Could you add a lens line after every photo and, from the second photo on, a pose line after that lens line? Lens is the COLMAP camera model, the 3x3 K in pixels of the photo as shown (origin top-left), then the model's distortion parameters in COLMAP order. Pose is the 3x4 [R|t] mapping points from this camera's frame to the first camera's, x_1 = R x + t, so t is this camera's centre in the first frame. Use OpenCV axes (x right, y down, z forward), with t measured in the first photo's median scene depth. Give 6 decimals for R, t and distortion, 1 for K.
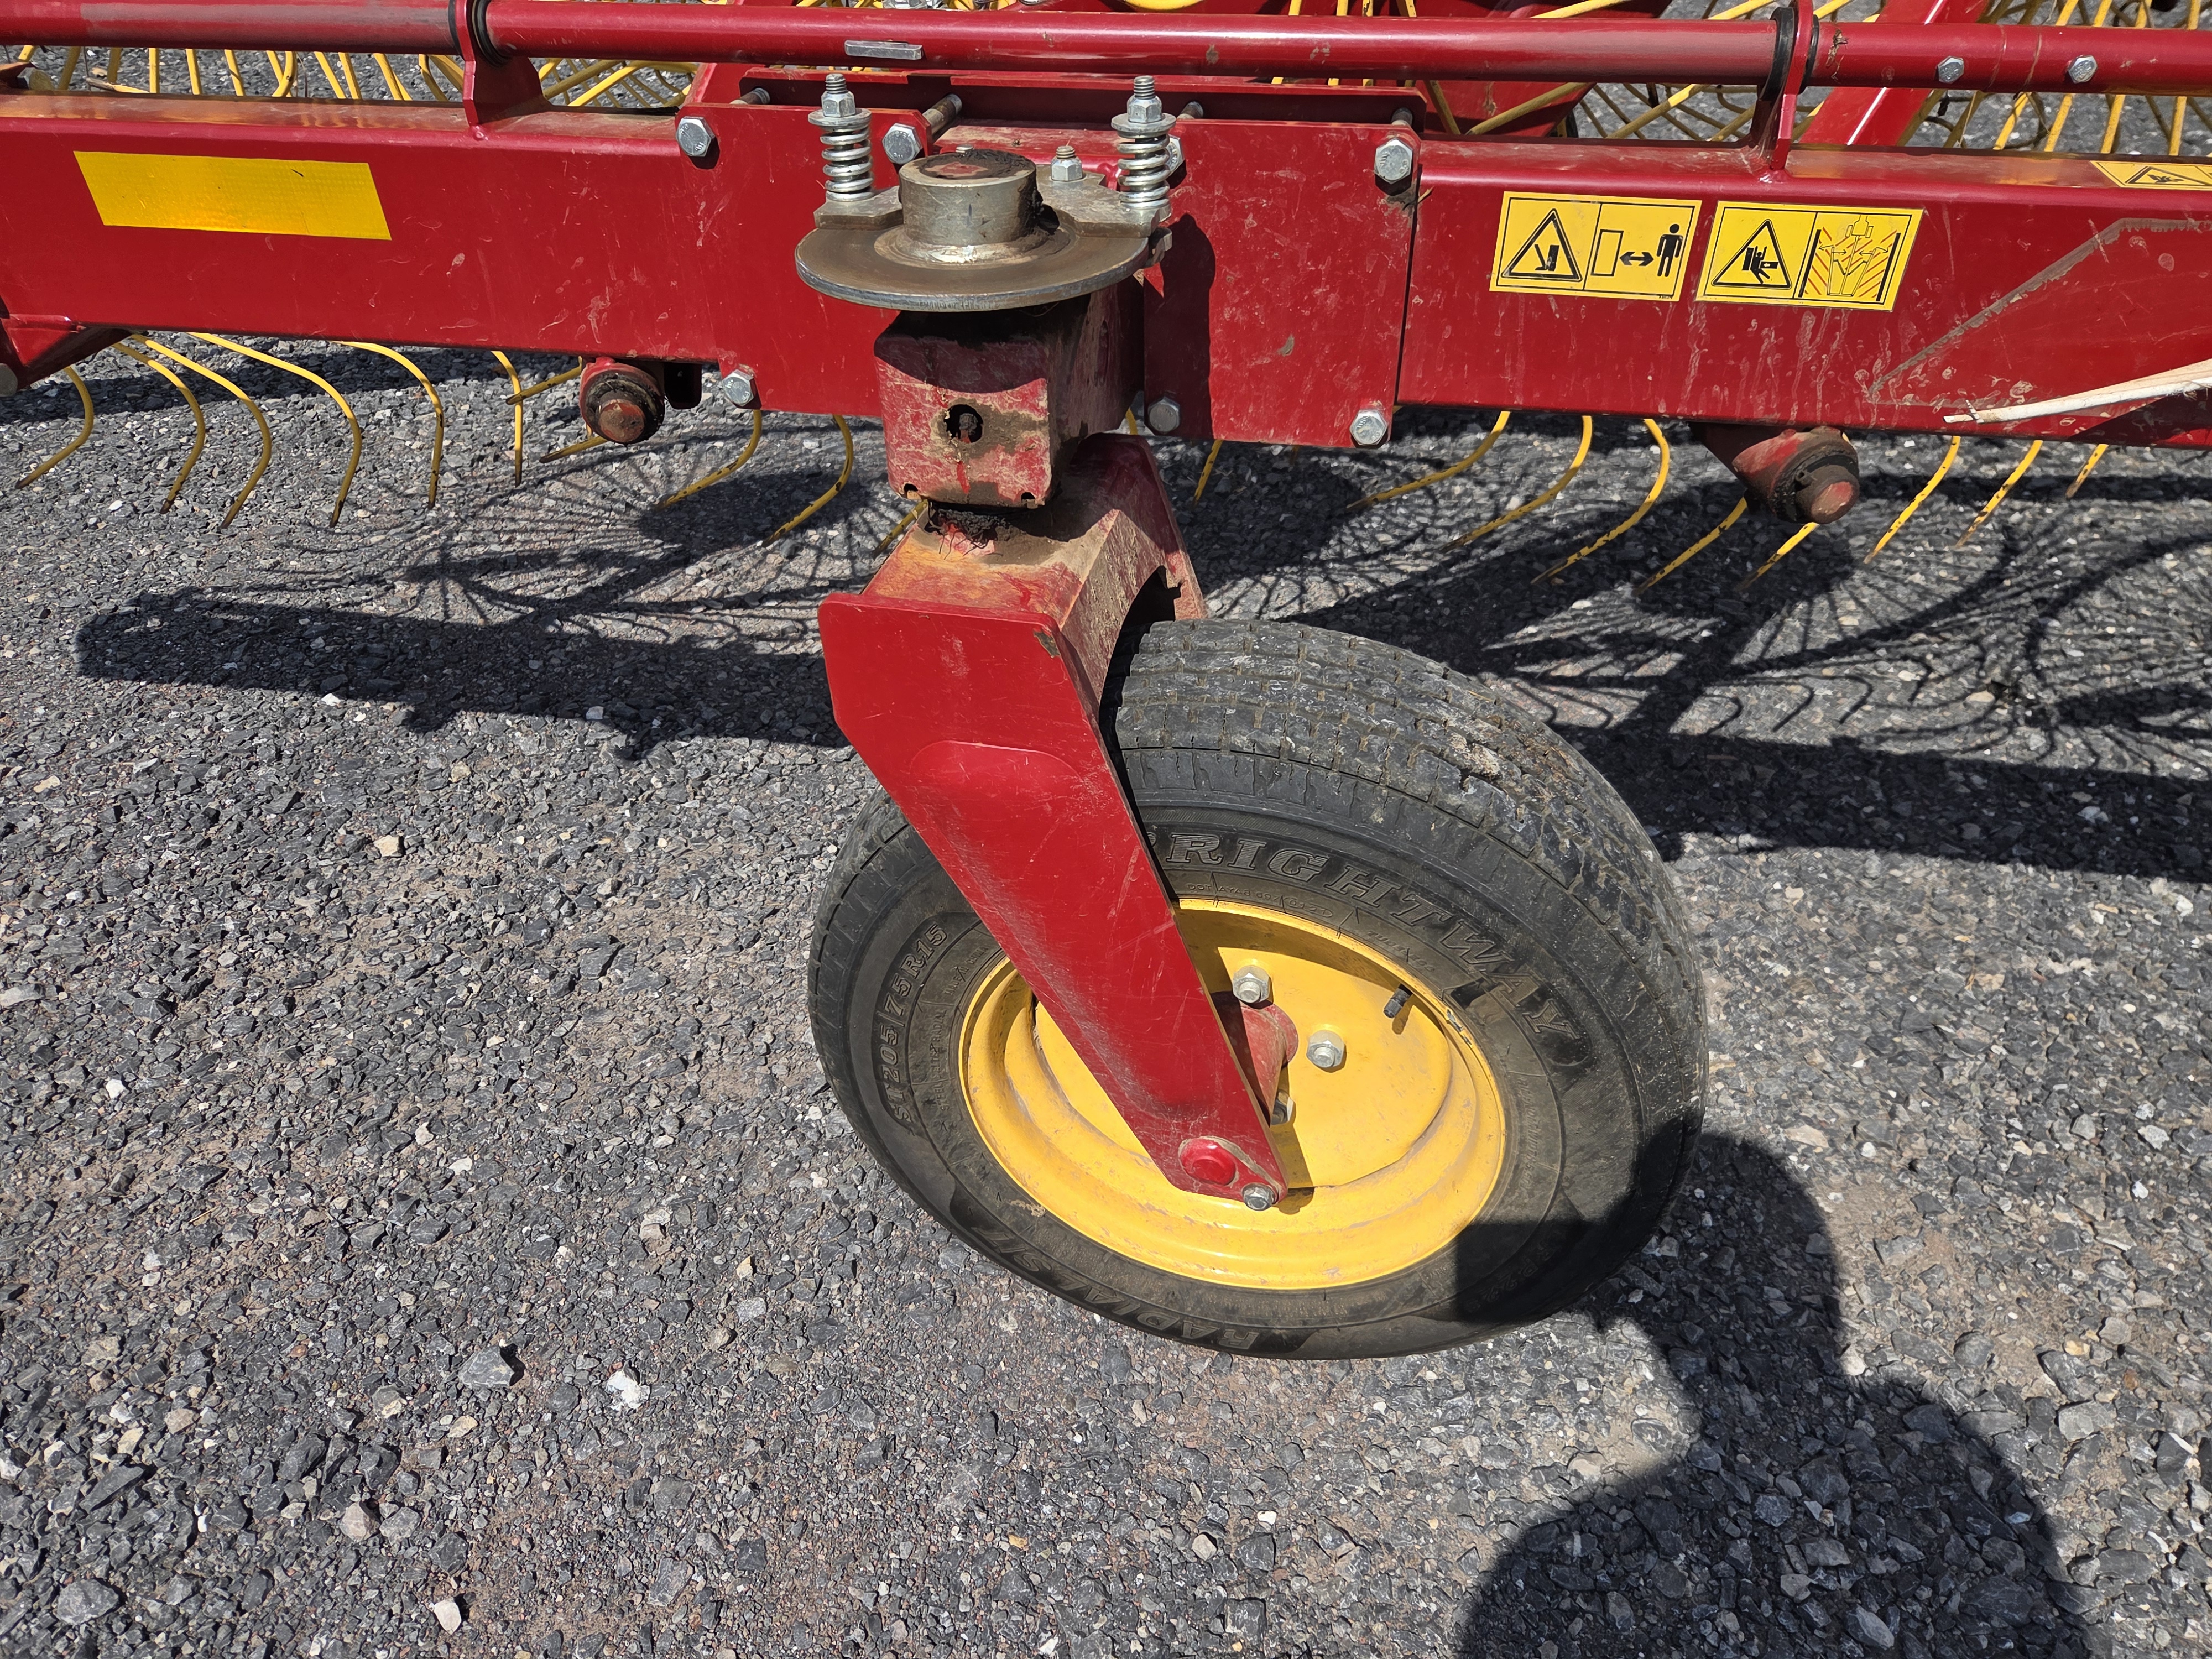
lens RADIAL K [[1515.2, 0, 1129.9], [0, 1515.2, 835.9], [0, 0, 1]] dist [0.066123, -0.054344]
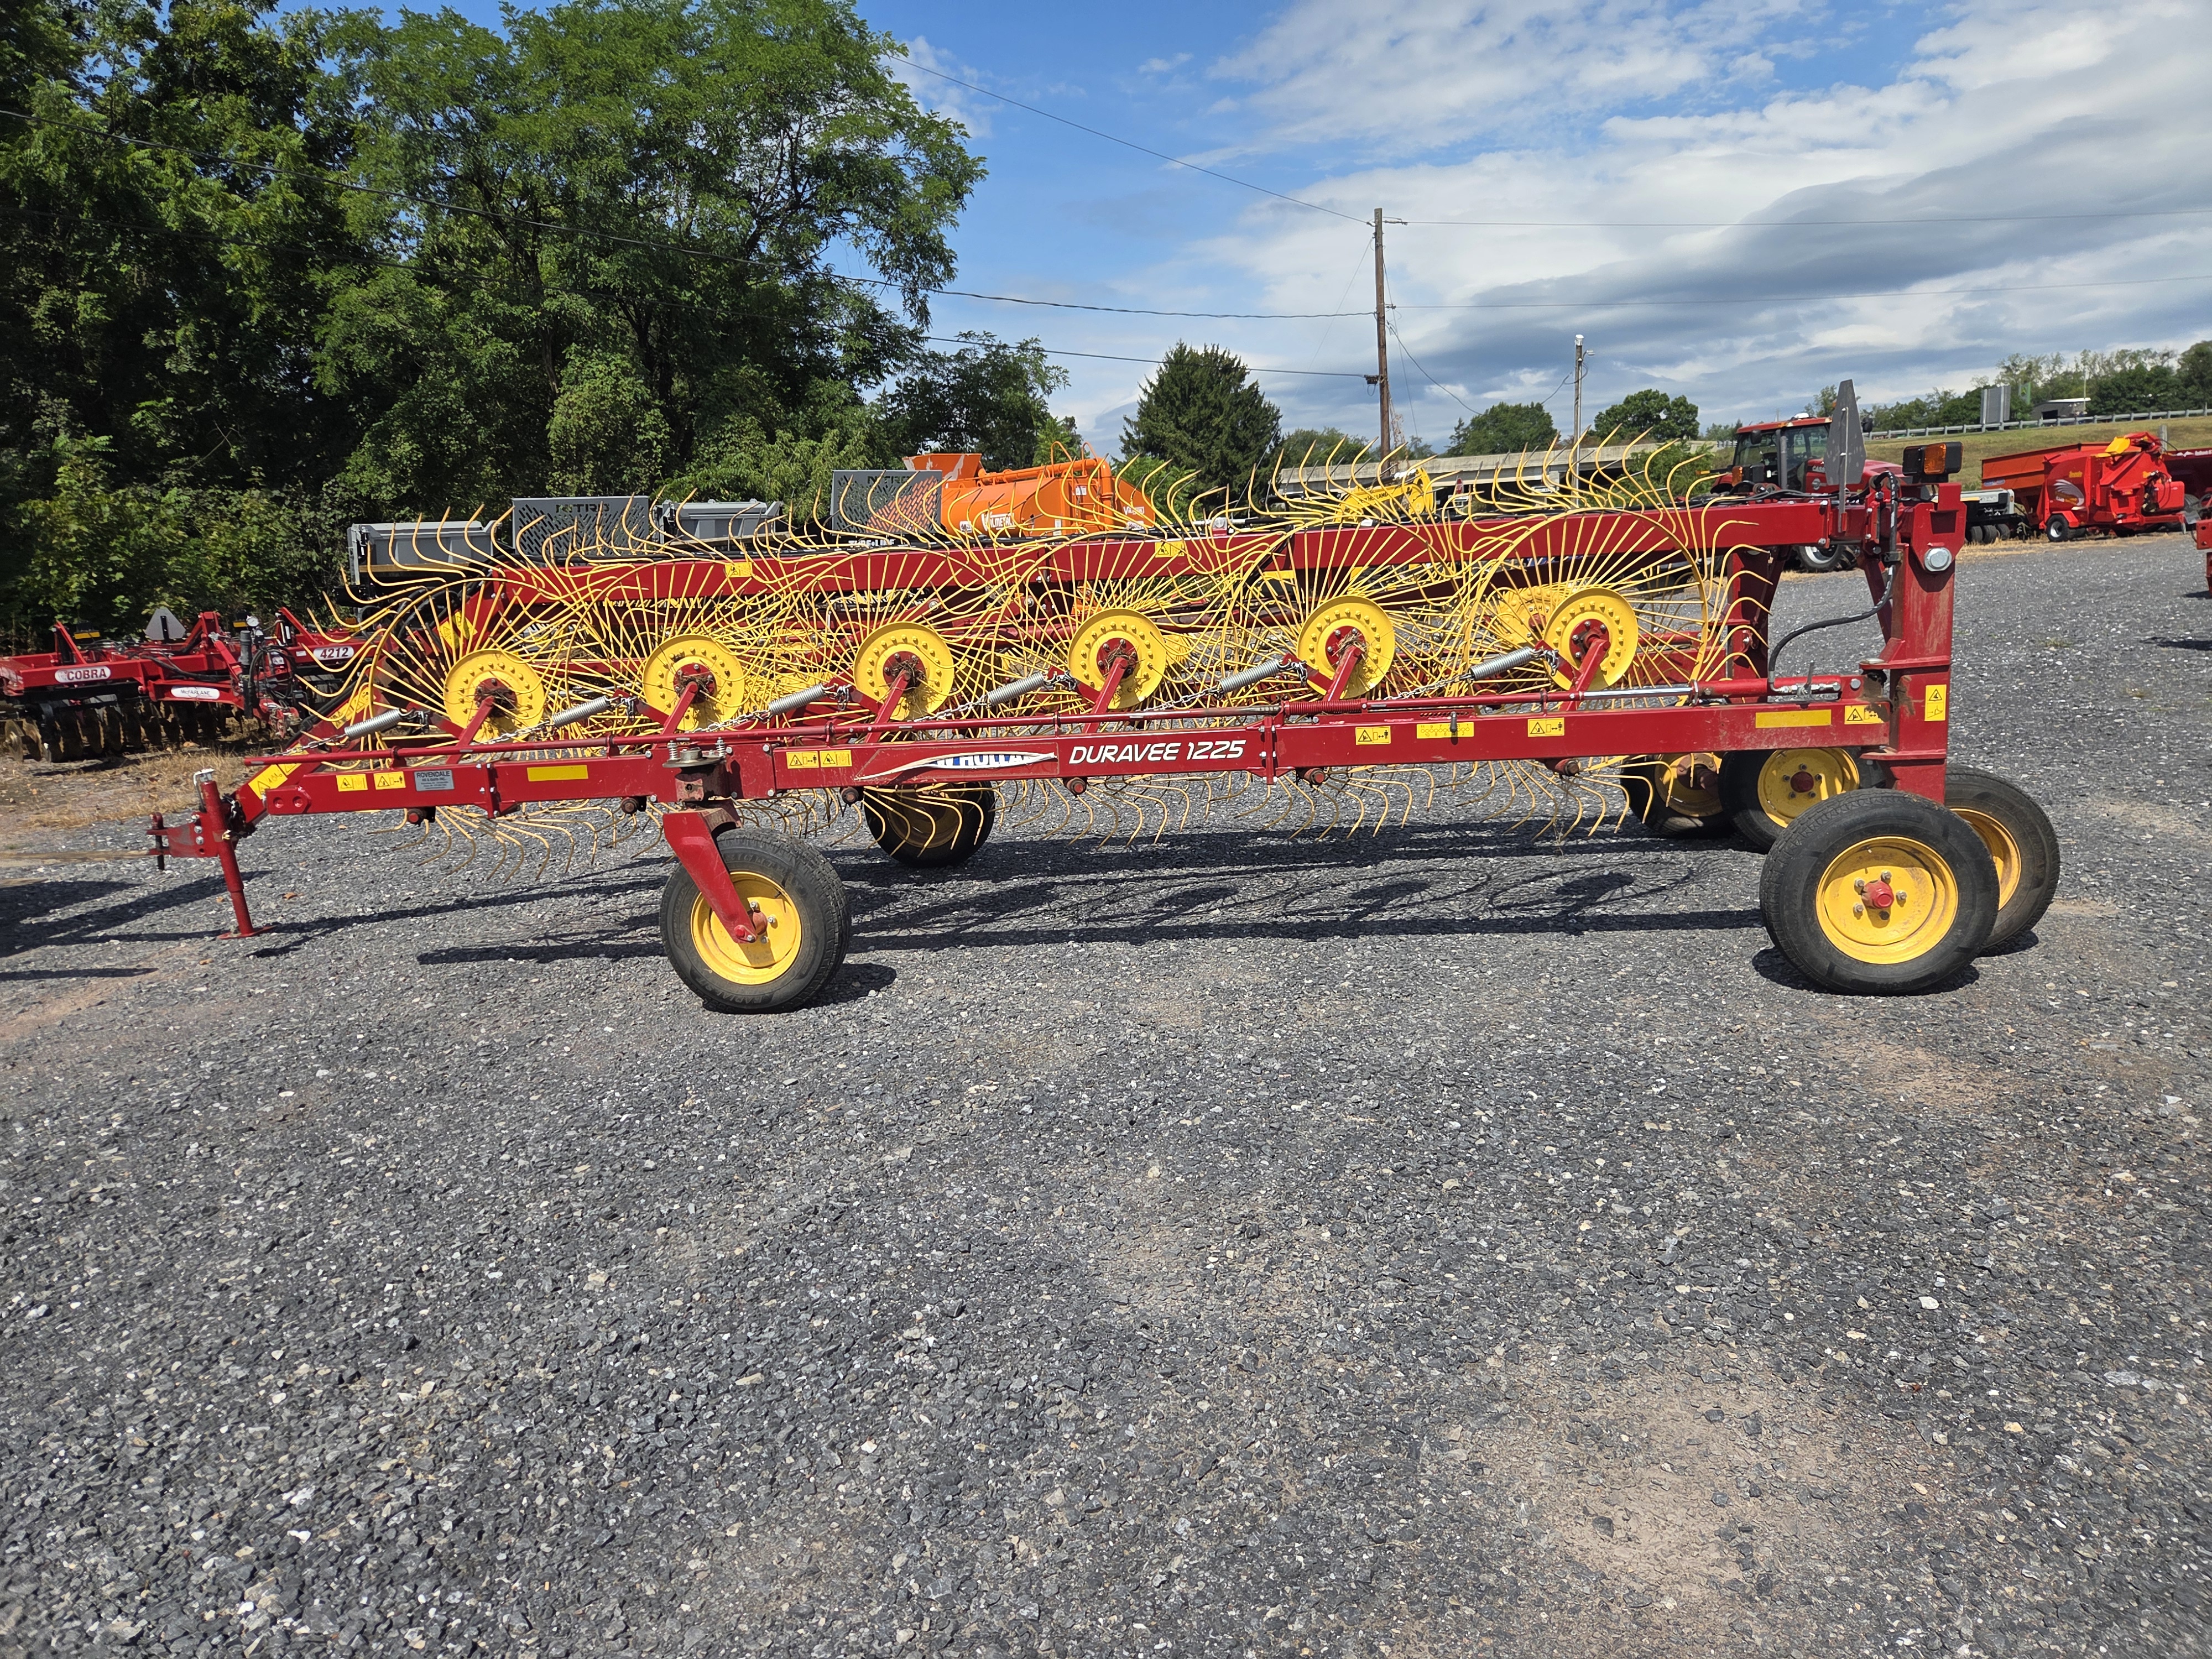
lens RADIAL K [[1524.2, 0, 1112.2], [0, 1524.2, 792.7], [0, 0, 1]] dist [0.070289, -0.057503]
pose [[0.997564, -0.059800, 0.035927, 1.261165], [0.069683, 0.878653, -0.472349, 2.563534], [-0.003320, 0.473702, 0.880679, -4.081592]]
